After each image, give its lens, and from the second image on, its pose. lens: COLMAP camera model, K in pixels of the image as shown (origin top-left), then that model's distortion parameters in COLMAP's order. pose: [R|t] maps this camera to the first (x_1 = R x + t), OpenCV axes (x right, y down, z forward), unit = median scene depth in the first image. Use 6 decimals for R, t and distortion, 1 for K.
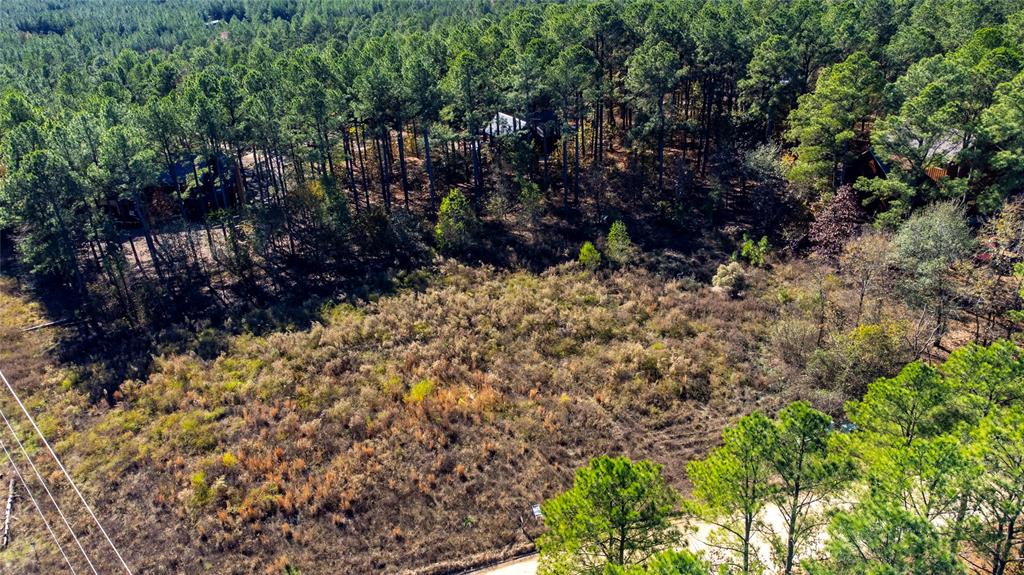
lens RADIAL K [[743.3, 0, 509.6], [0, 743.3, 292.4], [0, 0, 1]] dist [0.006834, 0.033094]
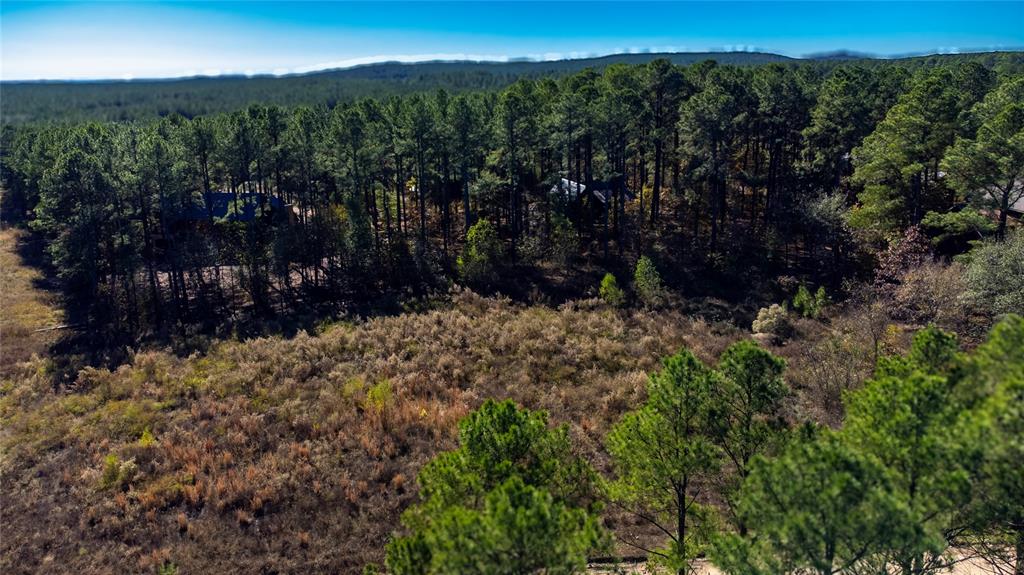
lens RADIAL K [[743.3, 0, 519.1], [0, 743.3, 280.6], [0, 0, 1]] dist [0.006834, 0.033094]
pose [[0.986640, 0.057885, -0.152287, 0.143232], [-0.085953, 0.979021, -0.184742, 0.124814], [0.138398, 0.195364, 0.970917, 0.119024]]
